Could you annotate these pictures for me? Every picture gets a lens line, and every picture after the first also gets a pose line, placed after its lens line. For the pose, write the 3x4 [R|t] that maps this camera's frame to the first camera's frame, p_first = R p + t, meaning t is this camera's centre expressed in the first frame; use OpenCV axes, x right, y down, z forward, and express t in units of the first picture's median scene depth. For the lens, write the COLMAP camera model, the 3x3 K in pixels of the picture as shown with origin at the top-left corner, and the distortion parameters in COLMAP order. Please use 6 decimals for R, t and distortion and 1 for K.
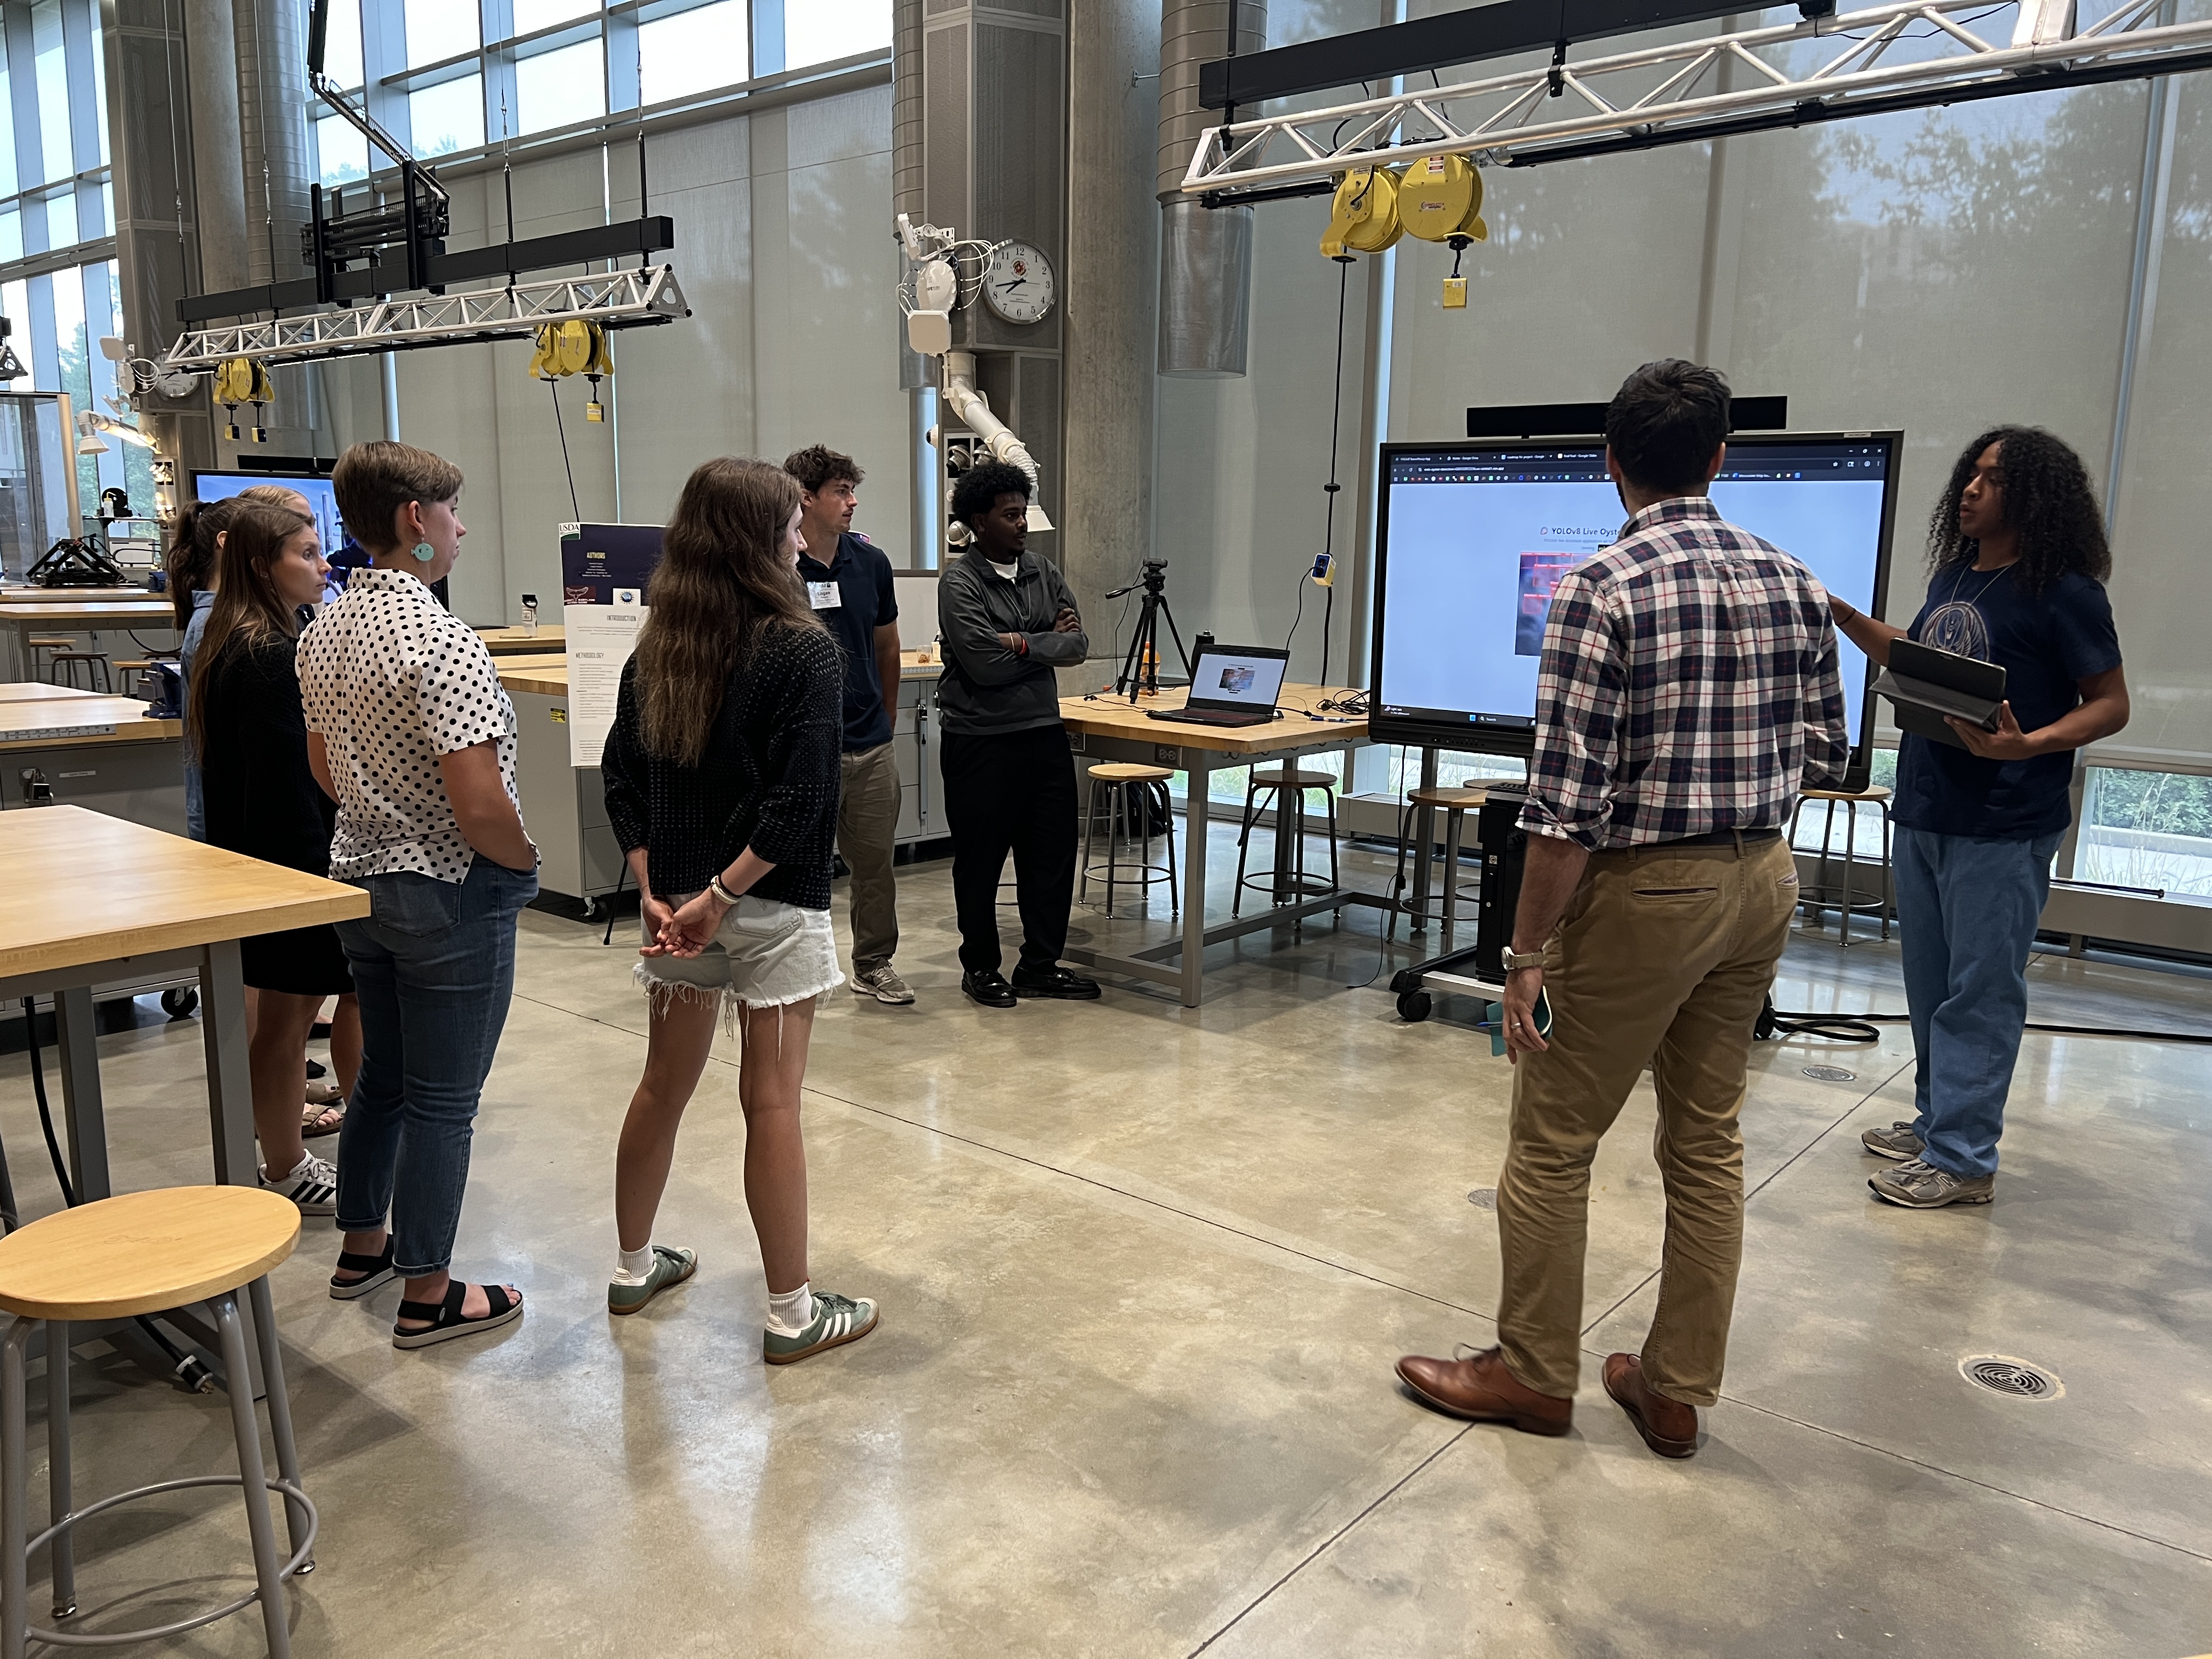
lens RADIAL K [[1671.2, 0, 1111.2], [0, 1671.2, 840.9], [0, 0, 1]] dist [0.018474, -0.004312]
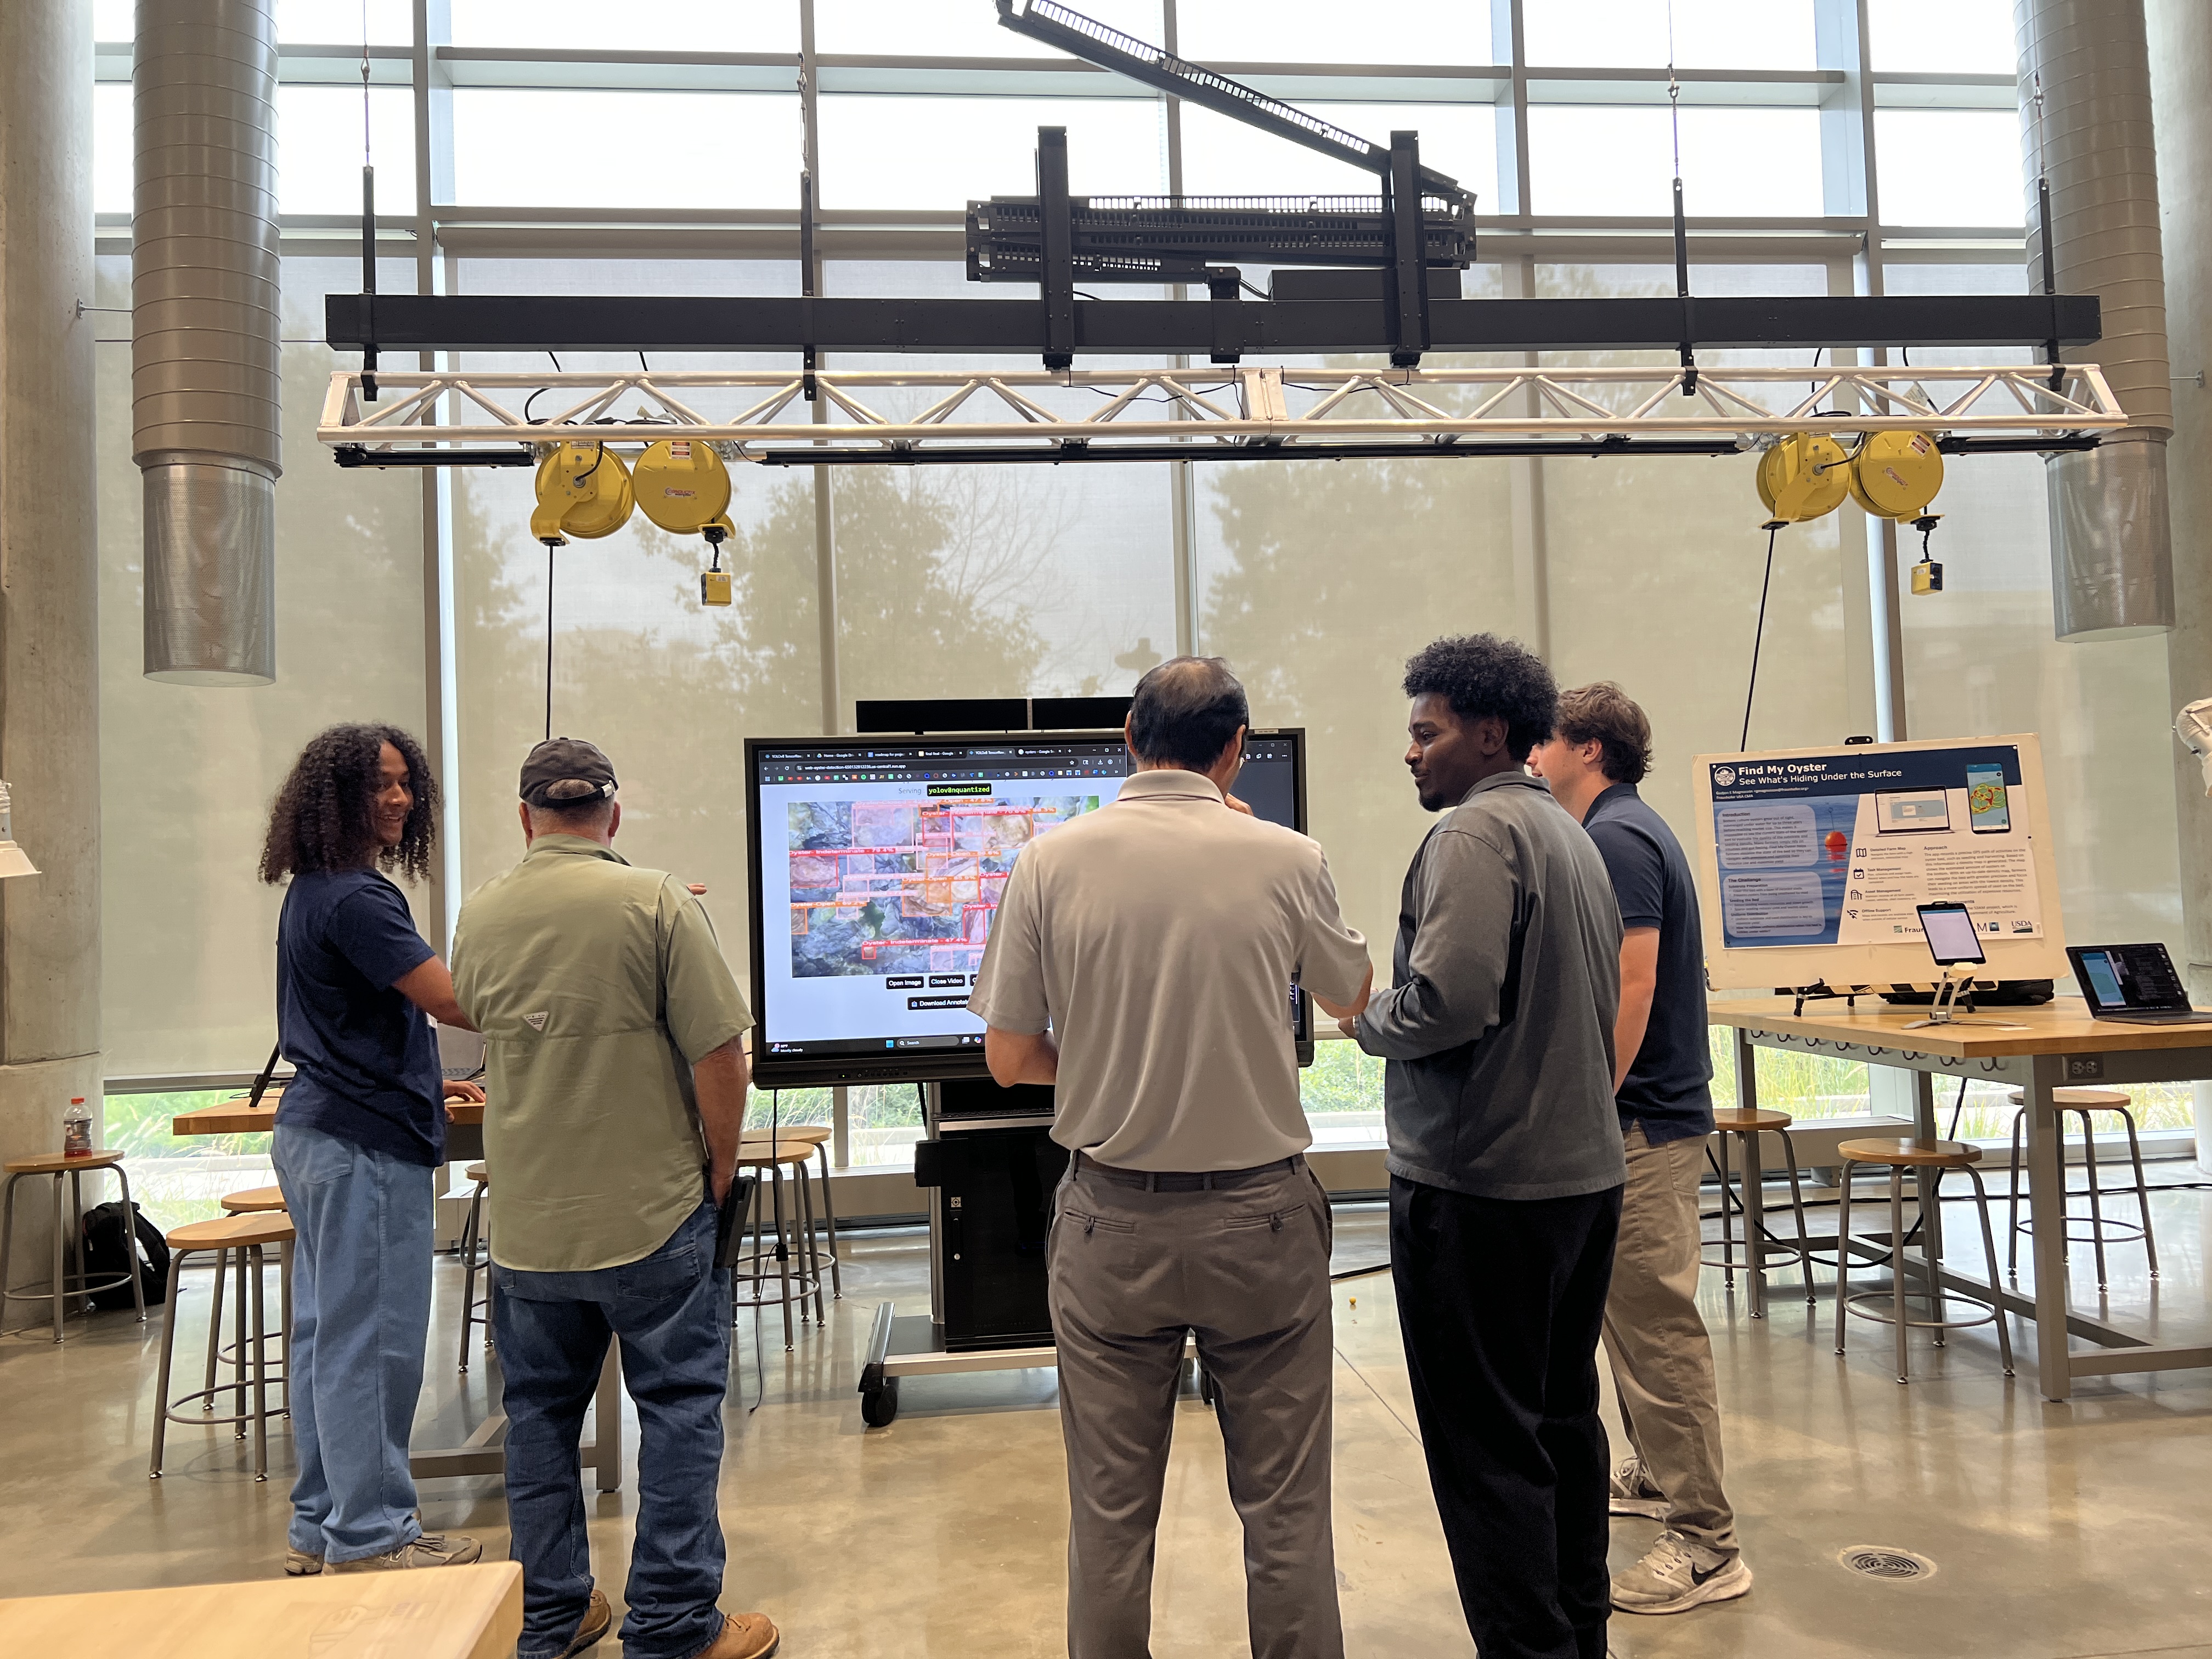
lens RADIAL K [[1671.2, 0, 1111.2], [0, 1671.2, 840.9], [0, 0, 1]] dist [0.018474, -0.004312]
pose [[0.702319, -0.017083, 0.711657, -0.248875], [0.172438, 0.974021, -0.146794, -0.022809], [-0.690661, 0.225813, 0.687019, 0.232105]]
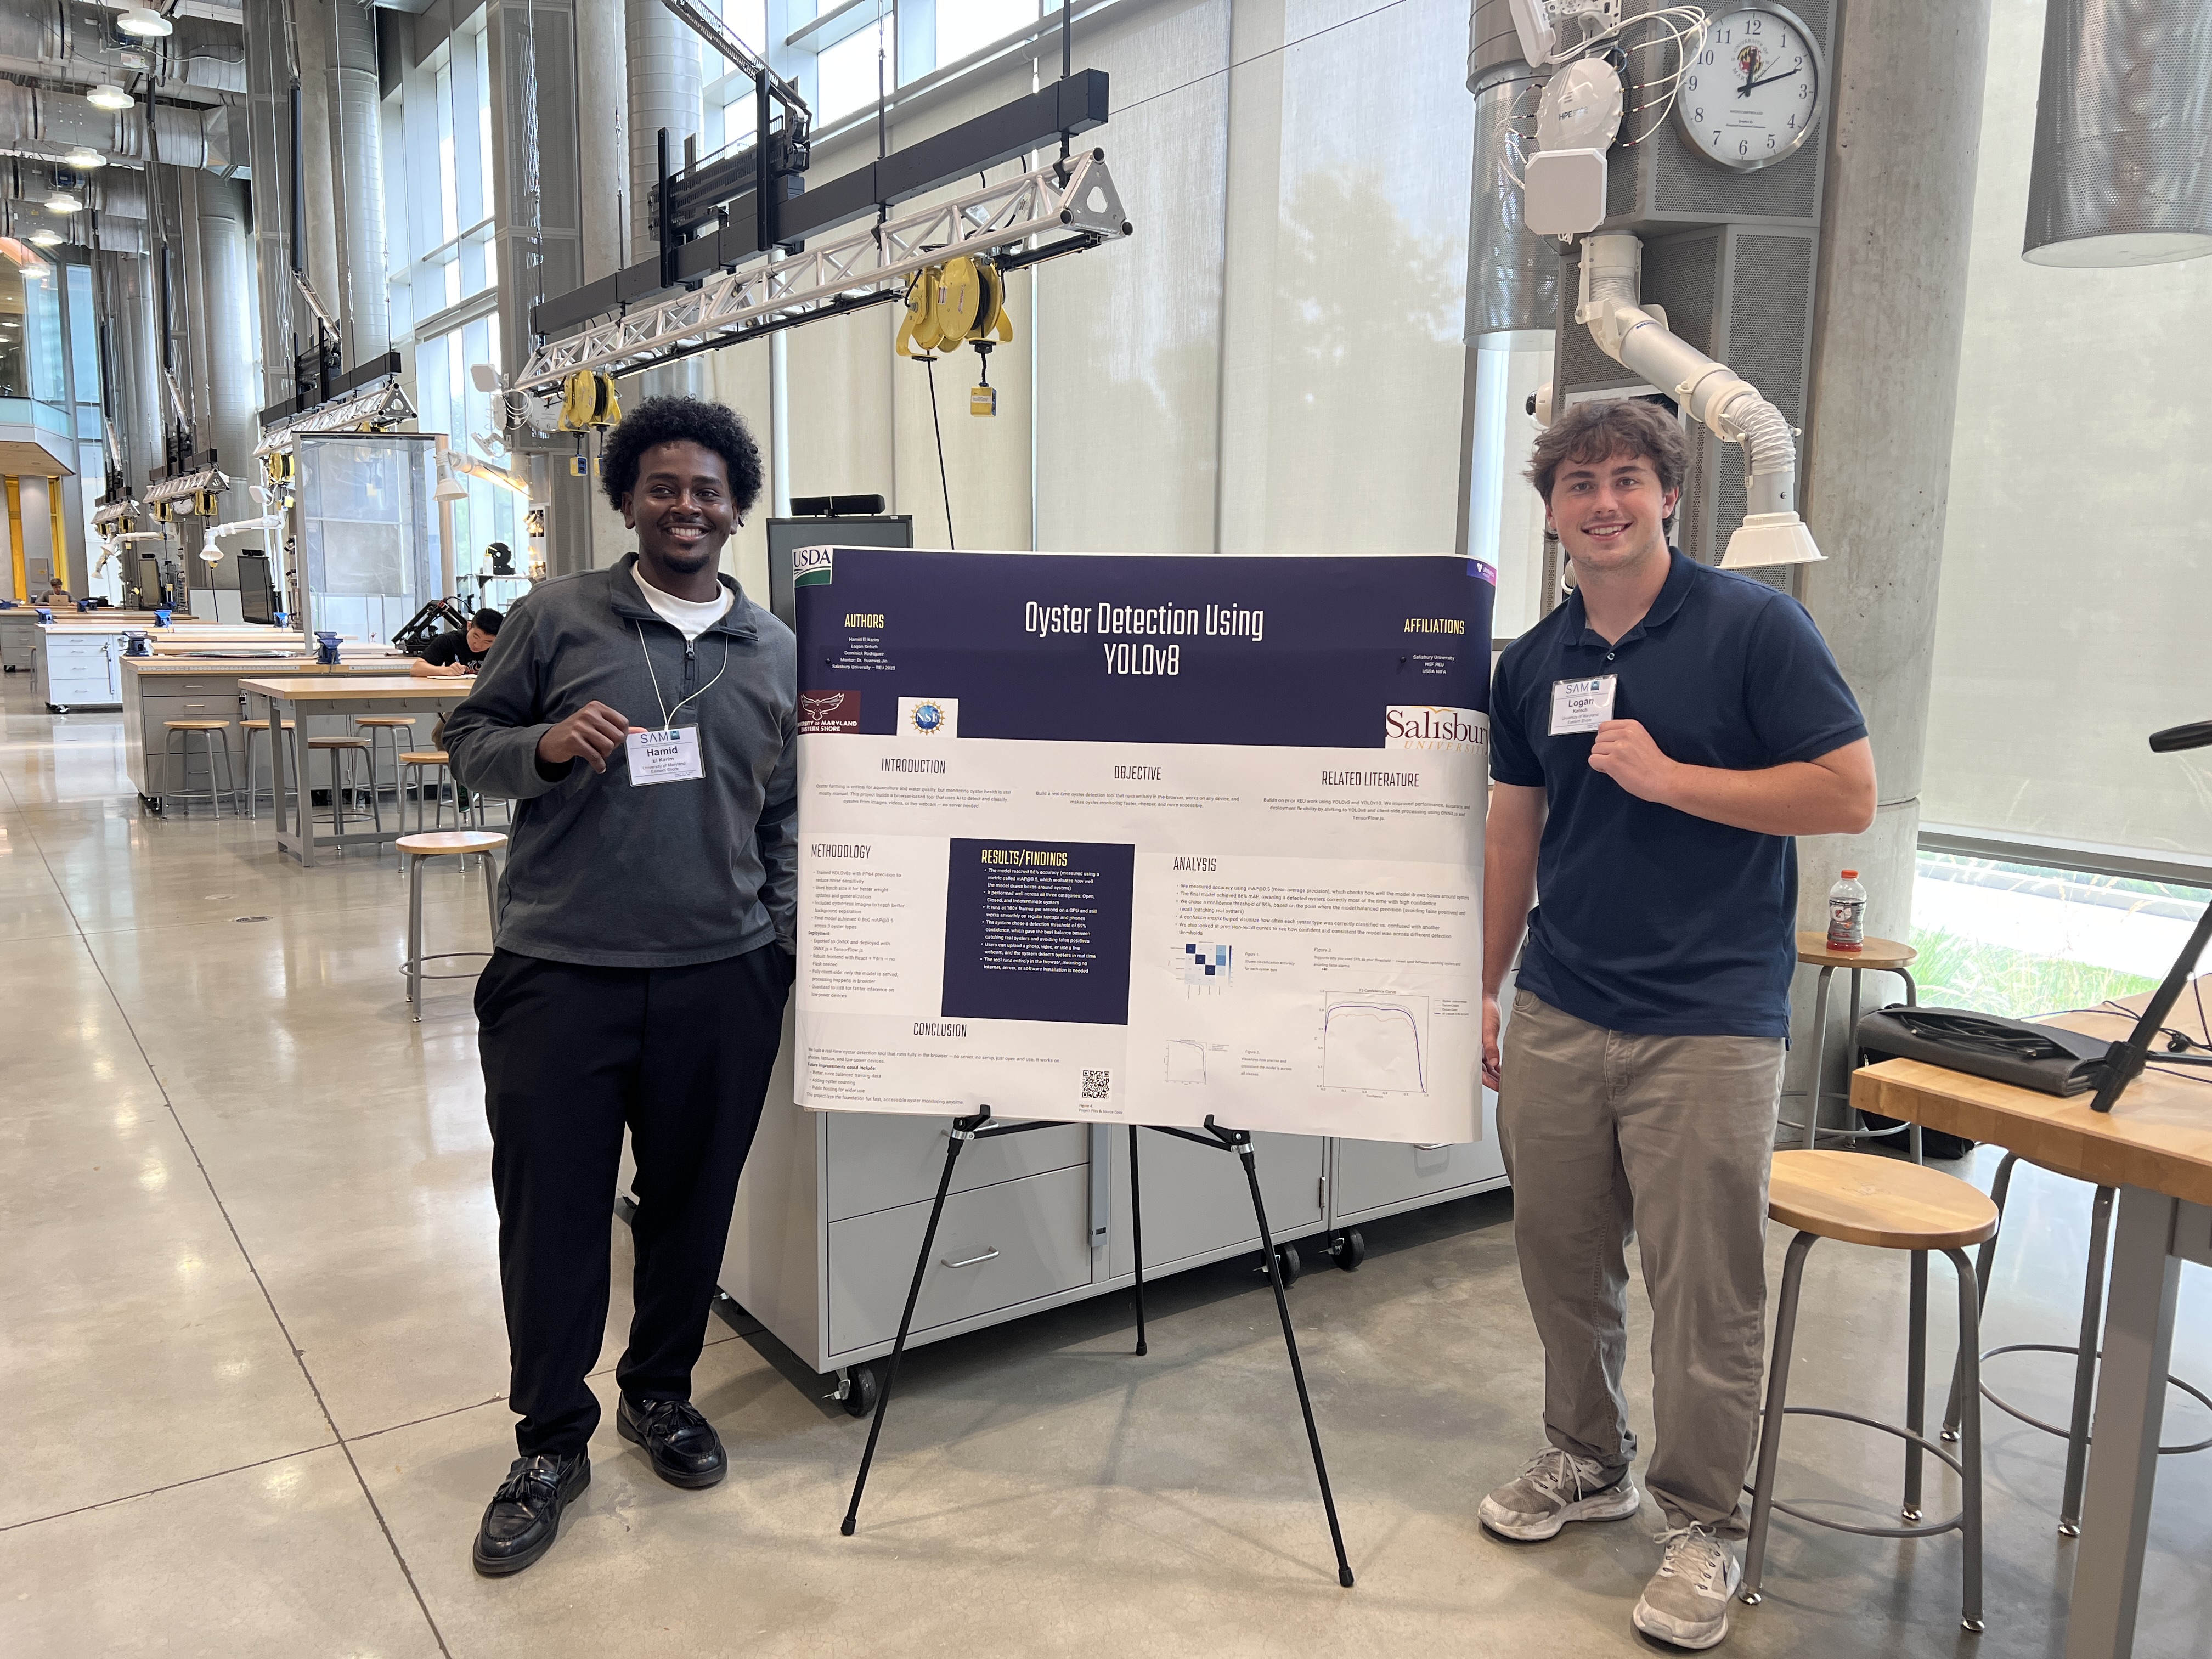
lens RADIAL K [[1633.1, 0, 1041.7], [0, 1633.1, 829.6], [0, 0, 1]] dist [-0.000916, -0.002278]
pose [[0.954060, 0.036589, -0.297373, -0.121652], [-0.047559, 0.998426, -0.029734, -0.094462], [0.295817, 0.042511, 0.954298, 0.545413]]
